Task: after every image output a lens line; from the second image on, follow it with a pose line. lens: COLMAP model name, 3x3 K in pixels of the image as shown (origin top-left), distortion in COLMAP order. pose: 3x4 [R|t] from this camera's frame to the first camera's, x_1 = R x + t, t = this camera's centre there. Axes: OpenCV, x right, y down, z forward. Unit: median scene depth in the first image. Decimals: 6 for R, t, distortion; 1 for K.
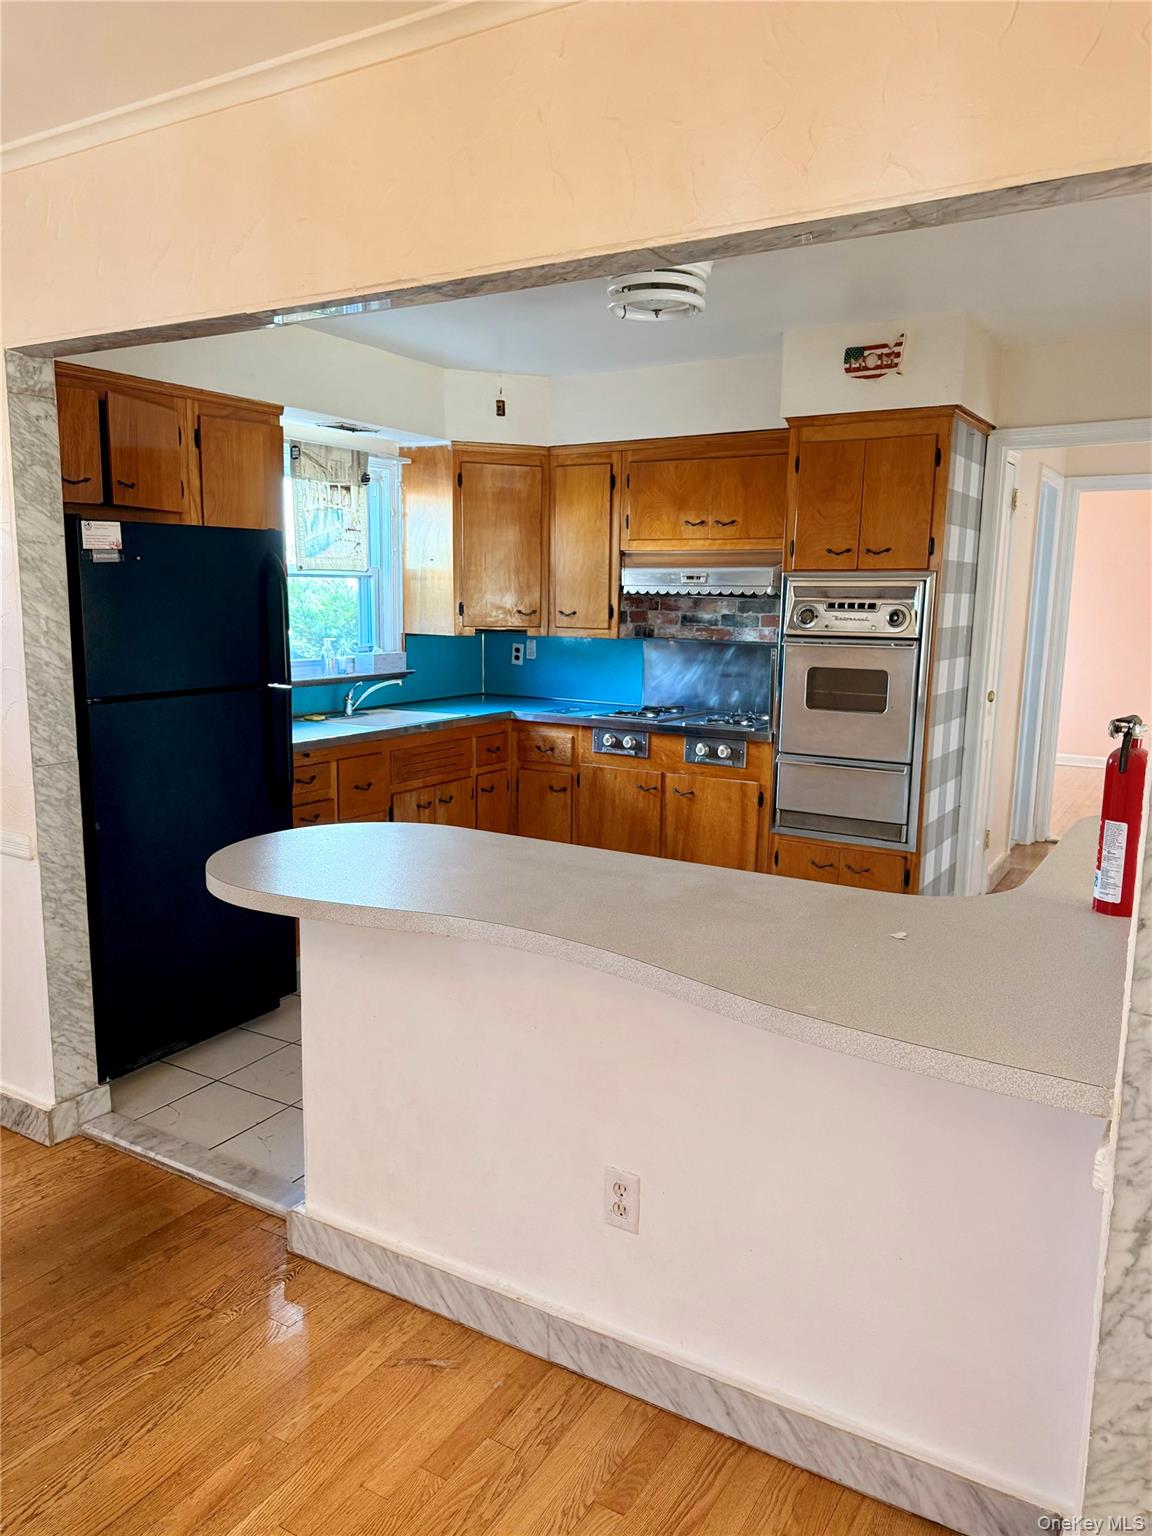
lens RADIAL K [[1105.7, 0, 574.0], [0, 1105.7, 768.7], [0, 0, 1]] dist [0.028877, -0.048810]
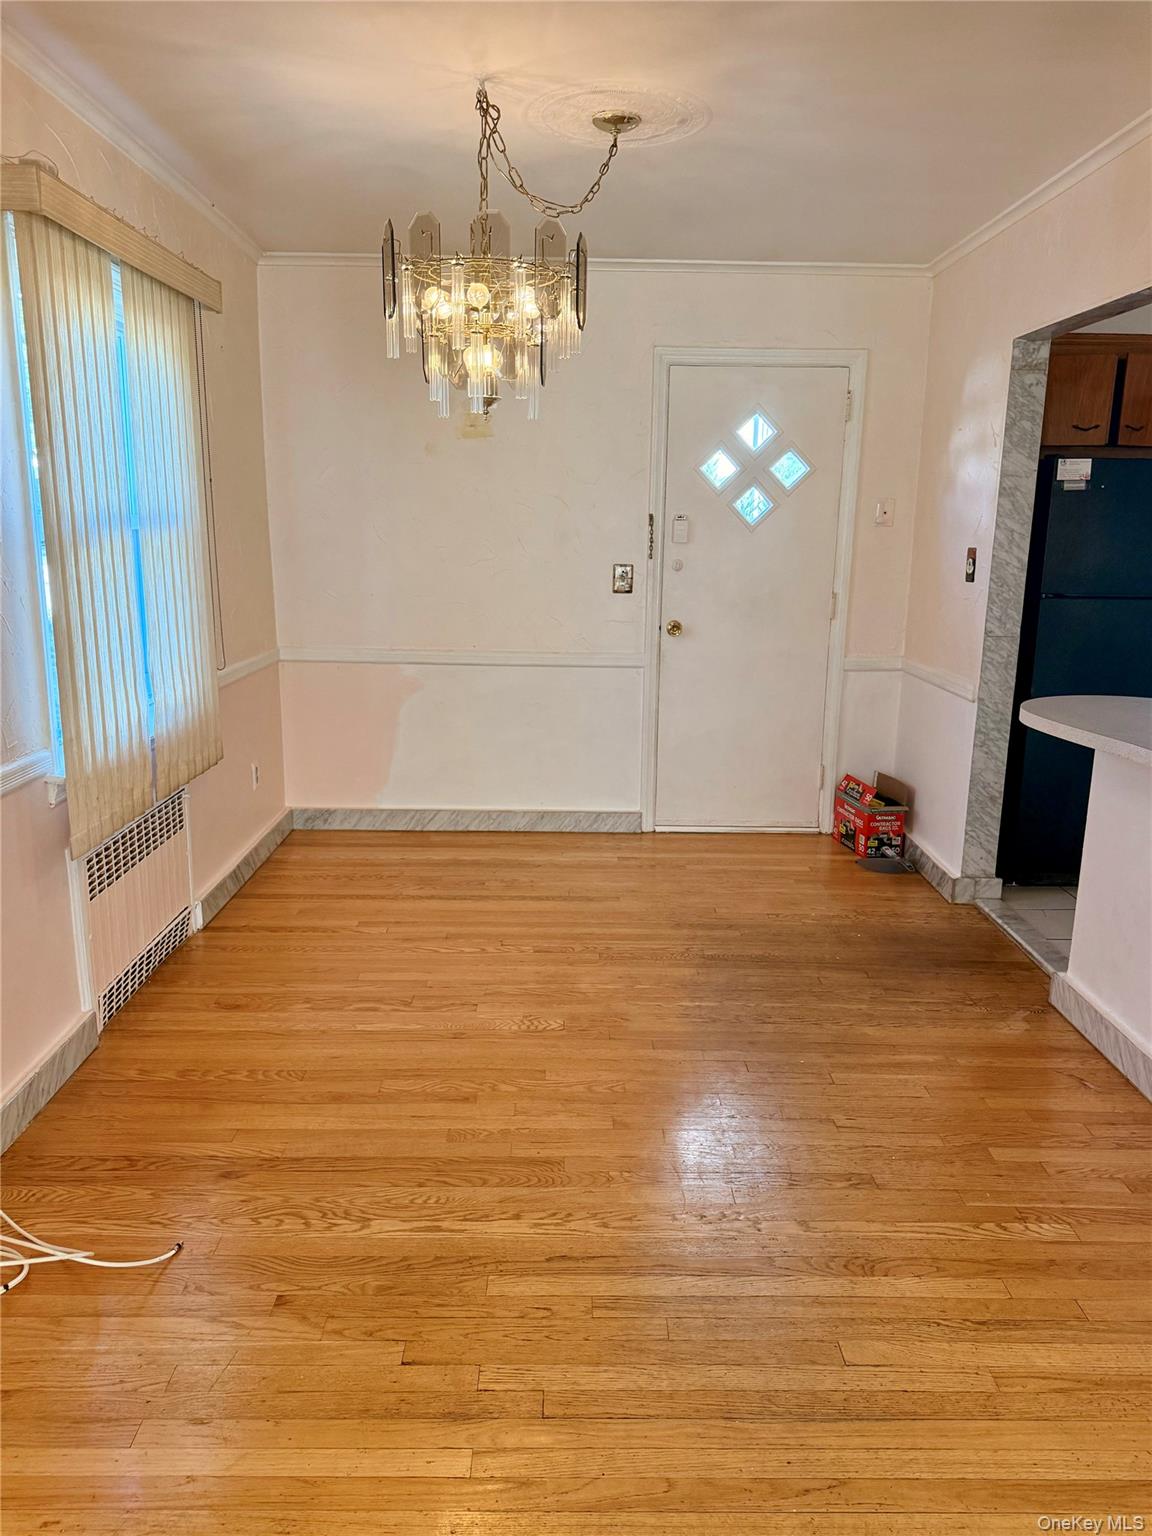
lens RADIAL K [[1105.7, 0, 580.4], [0, 1105.7, 769.4], [0, 0, 1]] dist [0.028877, -0.048810]
pose [[0.537543, 0.190481, -0.821441, 0.278031], [-0.147212, 0.980391, 0.131005, 0.035519], [0.830287, 0.050505, 0.555043, -0.135056]]
